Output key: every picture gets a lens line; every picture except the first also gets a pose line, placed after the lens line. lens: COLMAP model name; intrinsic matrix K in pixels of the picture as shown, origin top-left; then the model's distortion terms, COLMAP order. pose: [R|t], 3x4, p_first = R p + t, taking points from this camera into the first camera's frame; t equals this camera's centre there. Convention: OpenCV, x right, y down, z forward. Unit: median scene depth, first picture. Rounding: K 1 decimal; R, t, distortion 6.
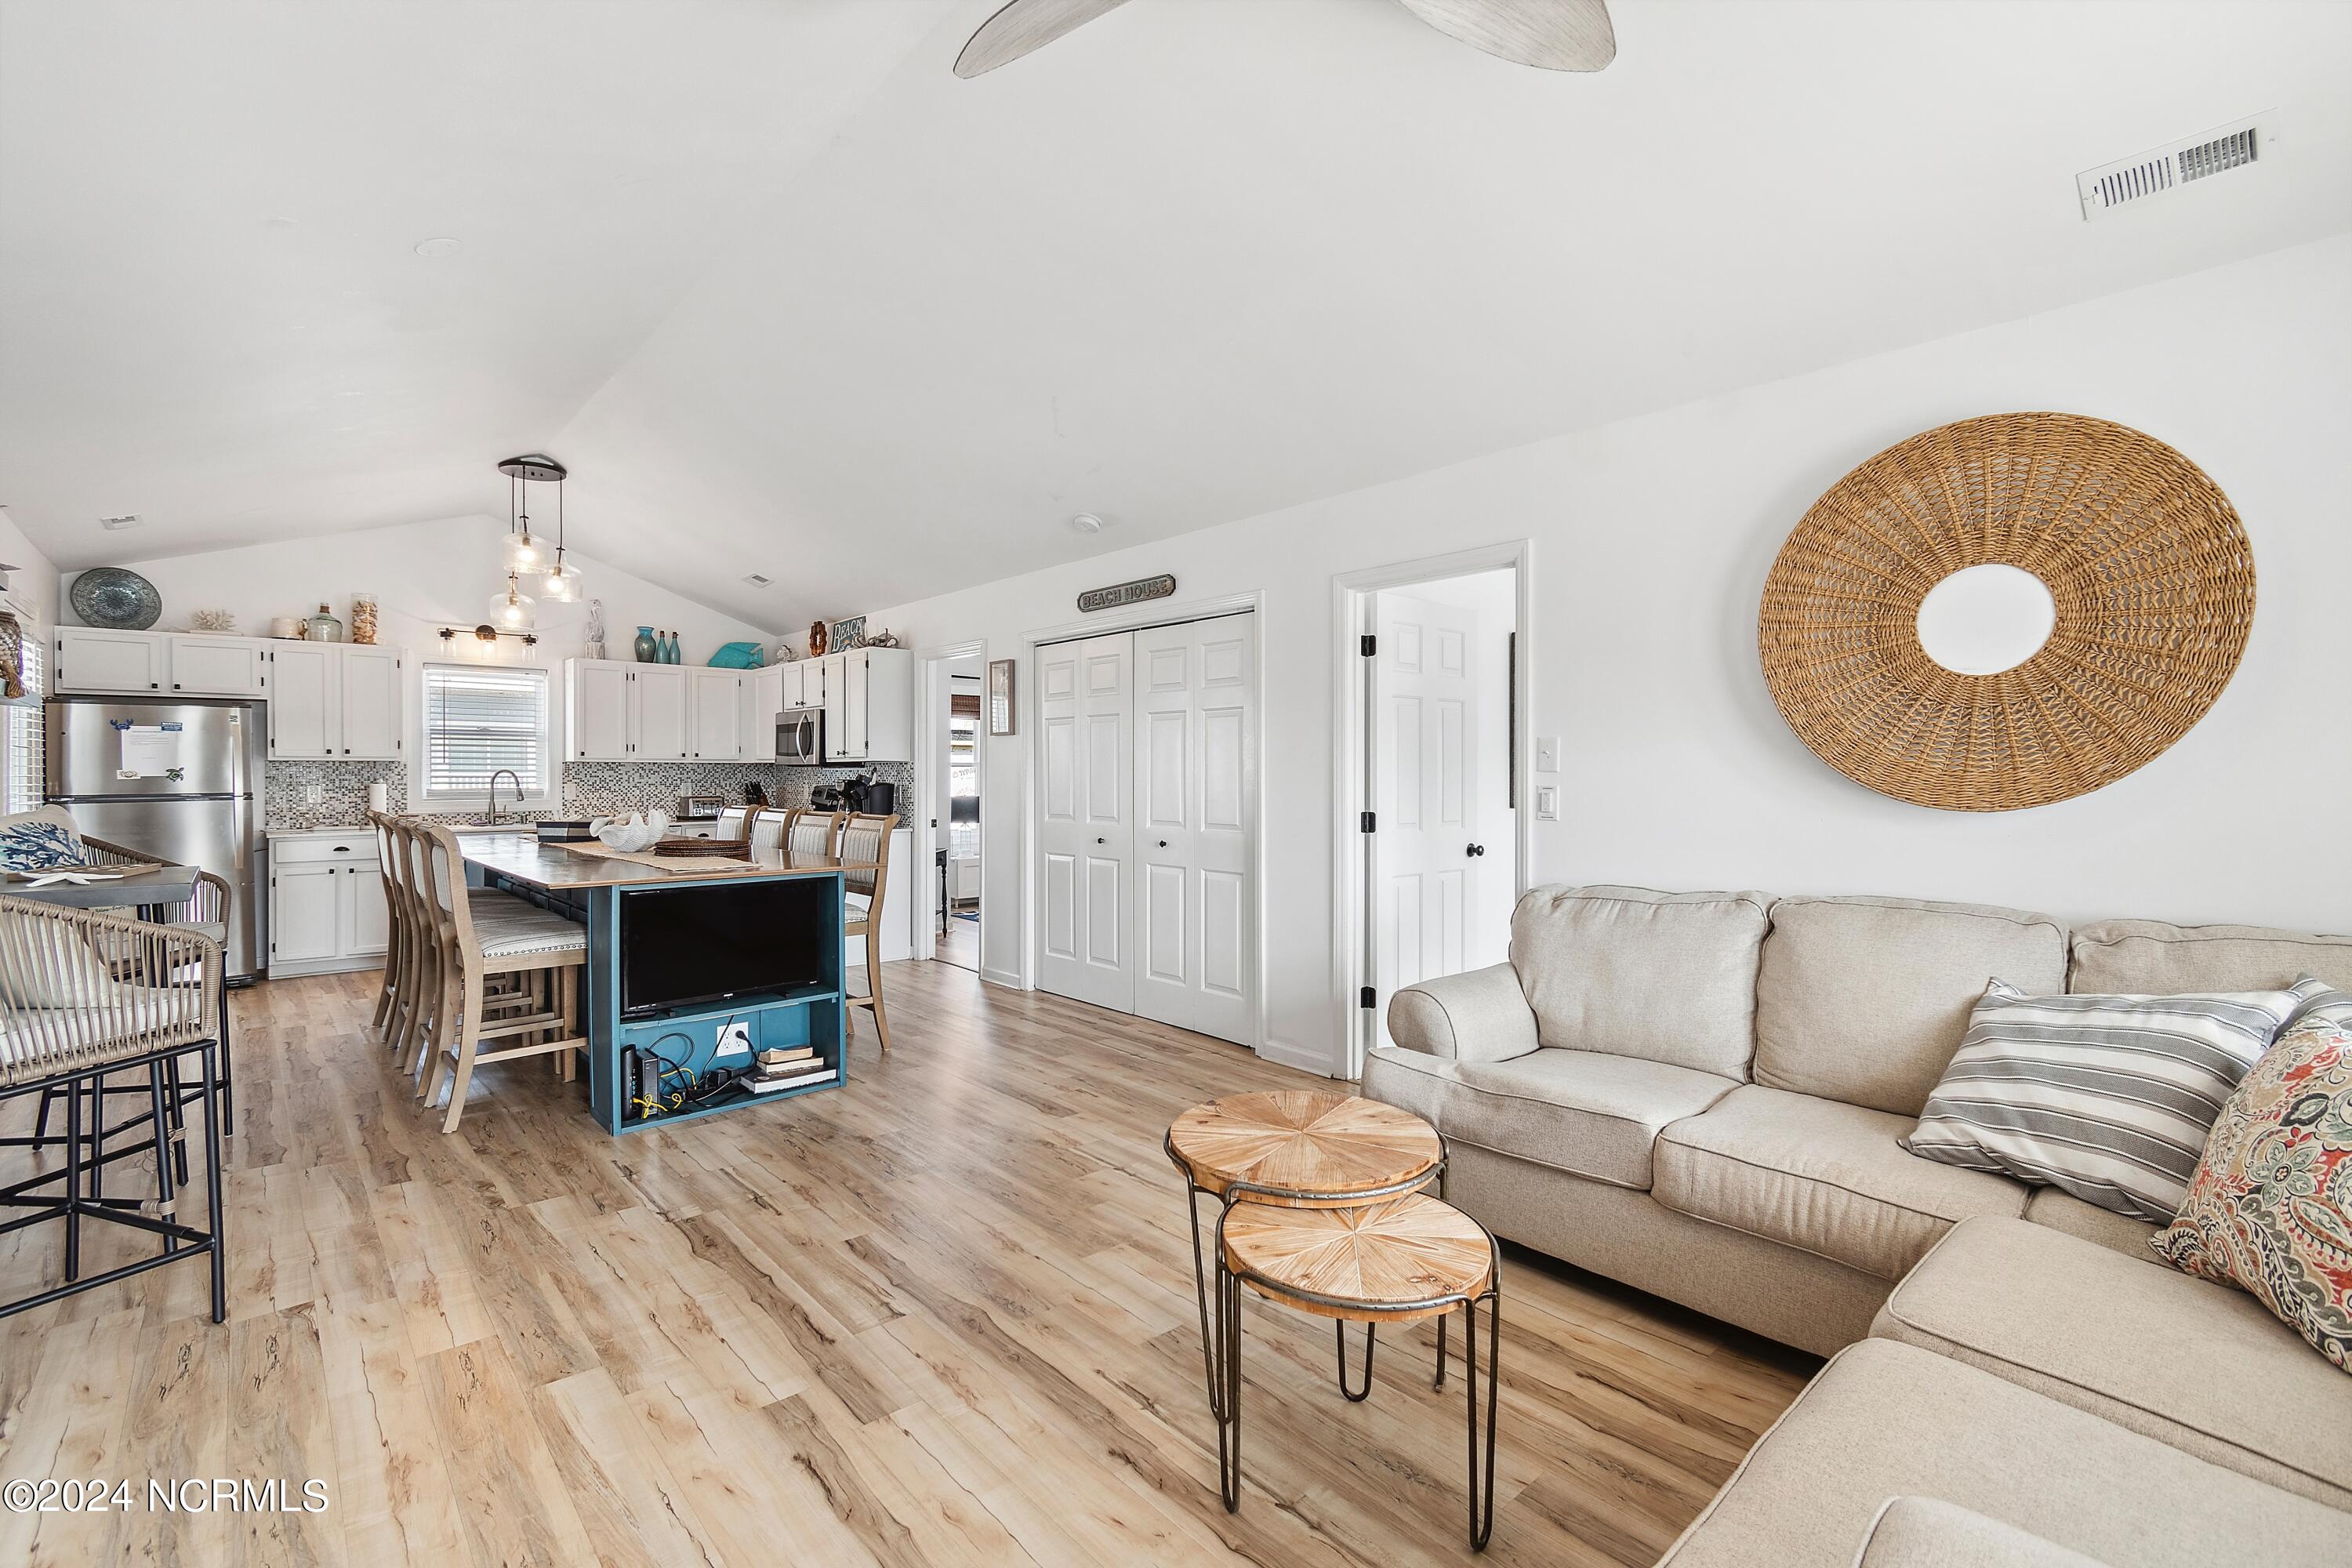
lens RADIAL K [[1038.9, 0, 1166.8], [0, 1038.9, 780.5], [0, 0, 1]] dist [0.009031, -0.000304]
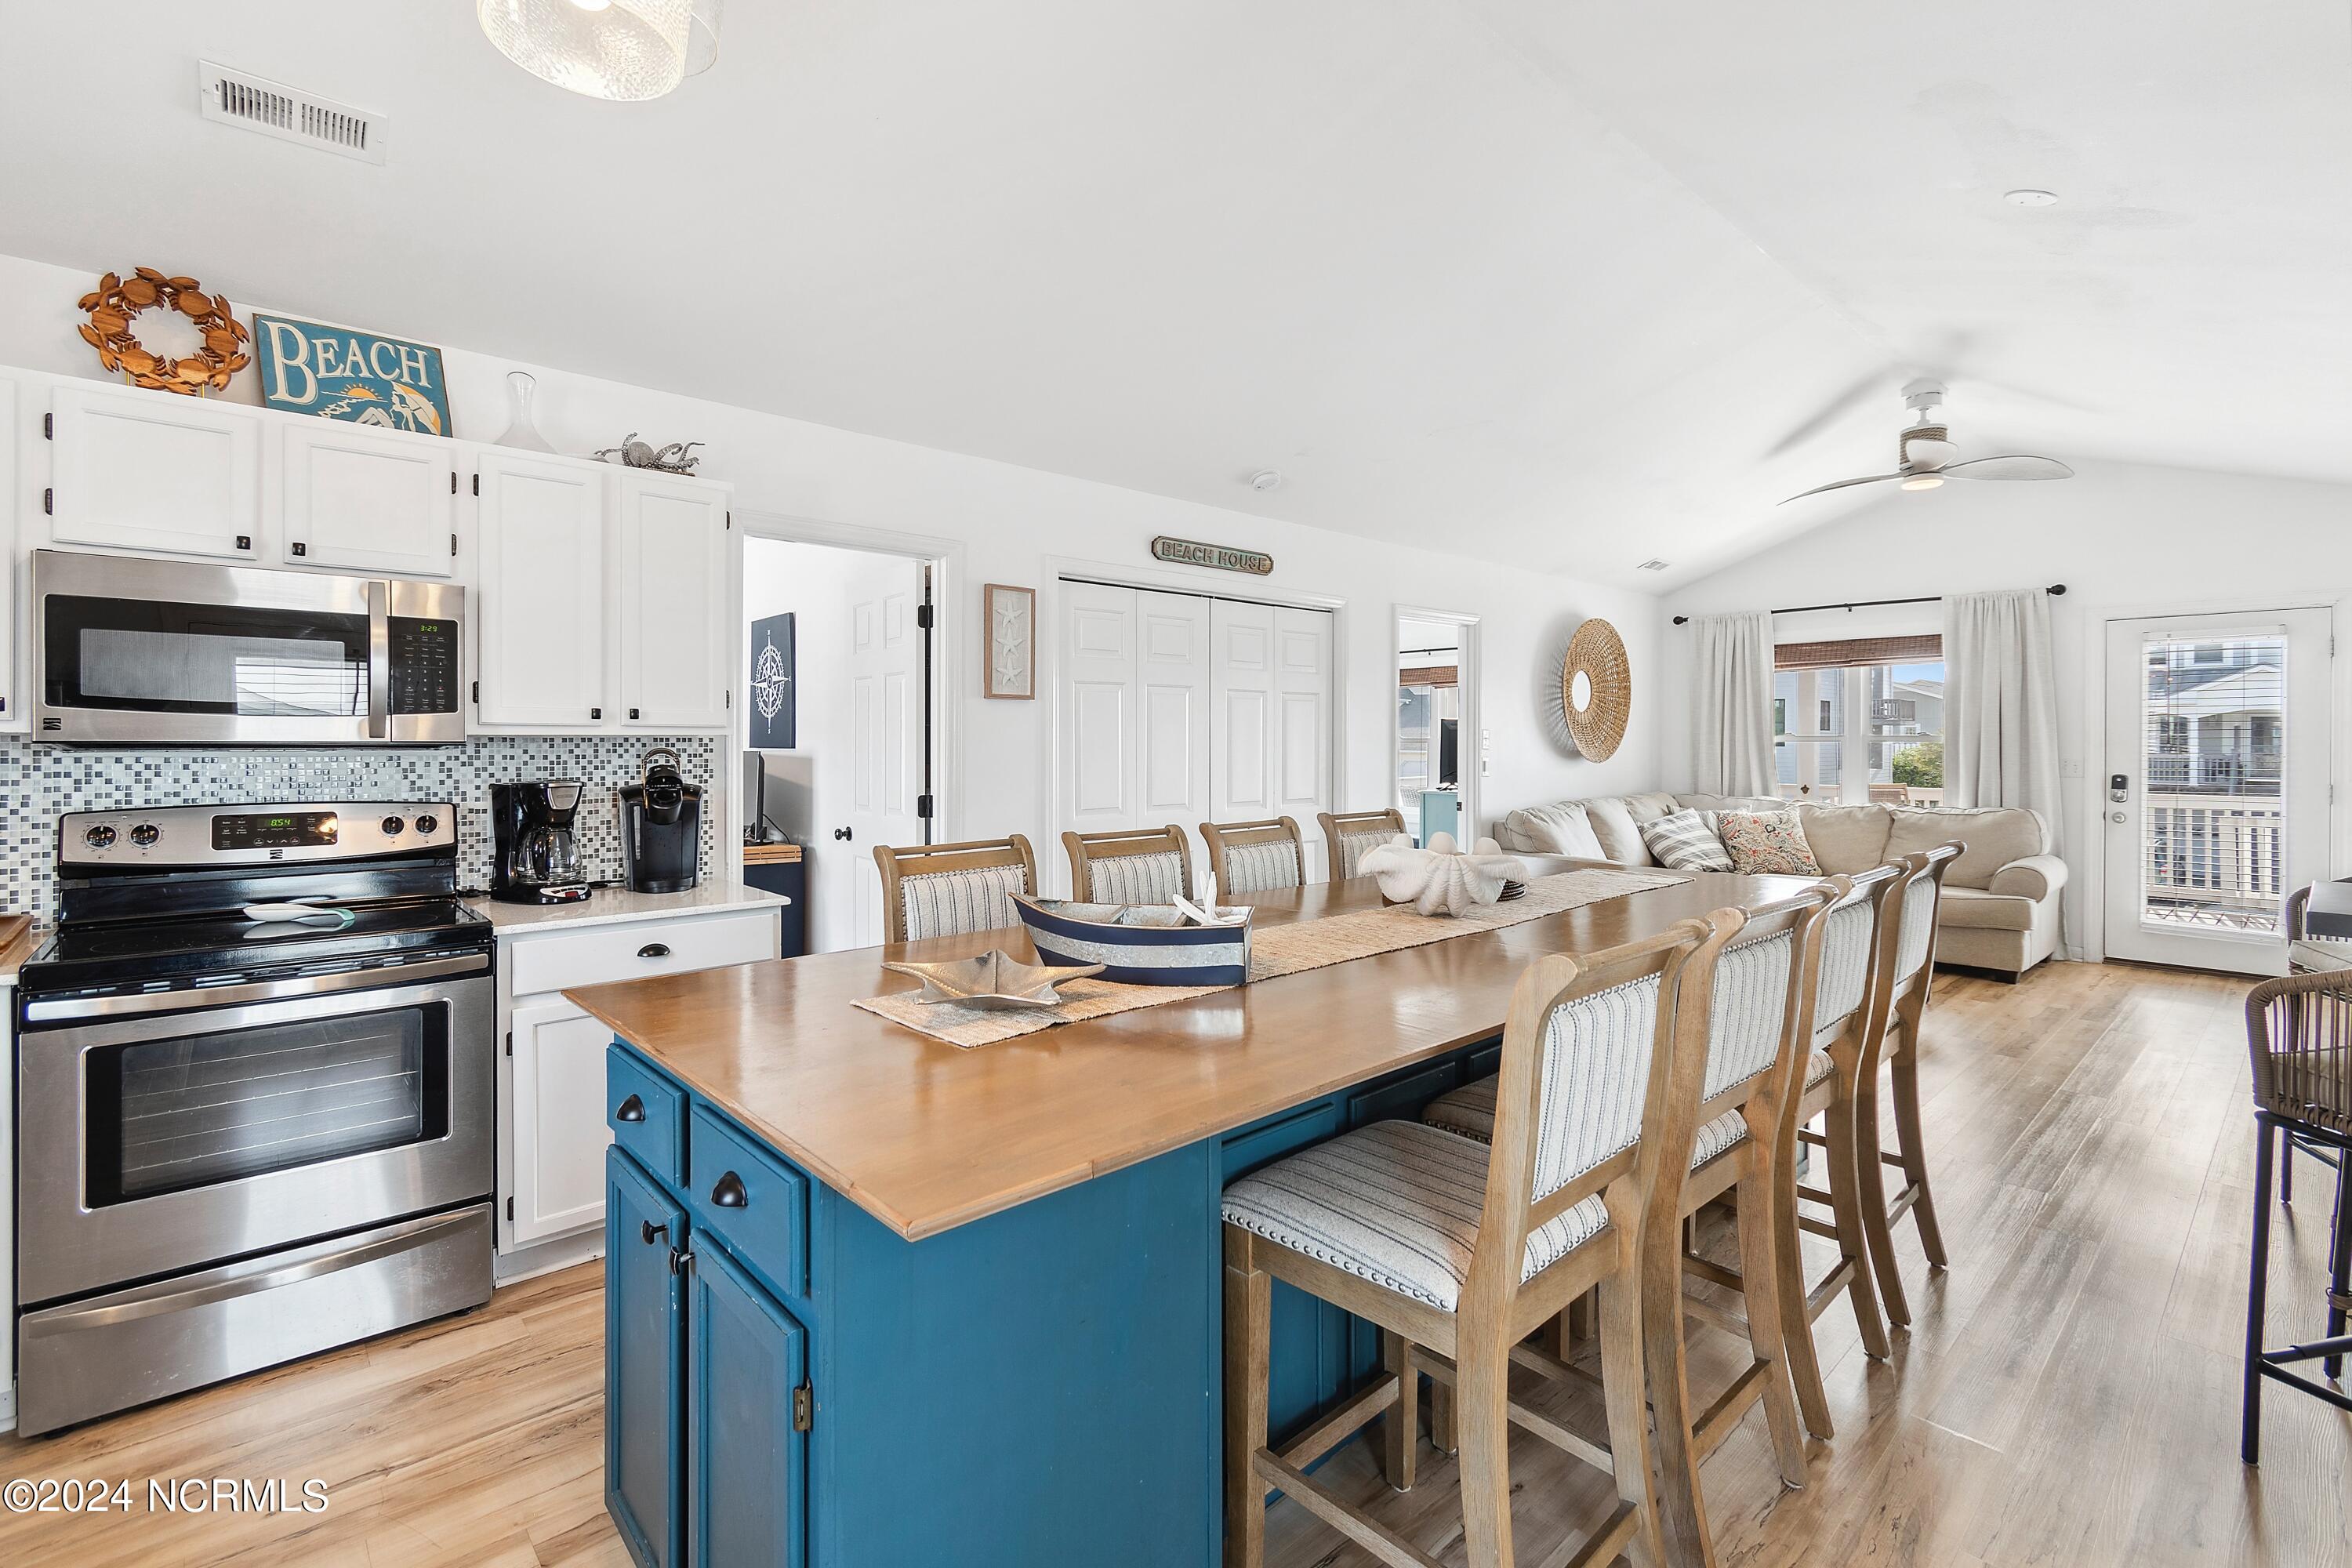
lens RADIAL K [[1055.1, 0, 1169.5], [0, 1055.1, 760.7], [0, 0, 1]] dist [-0.000112, -0.000124]
pose [[-0.004417, -0.020236, 0.999785, -0.938930], [0.005040, 0.999782, 0.020258, -0.020352], [-0.999978, 0.005128, -0.004314, 1.020909]]
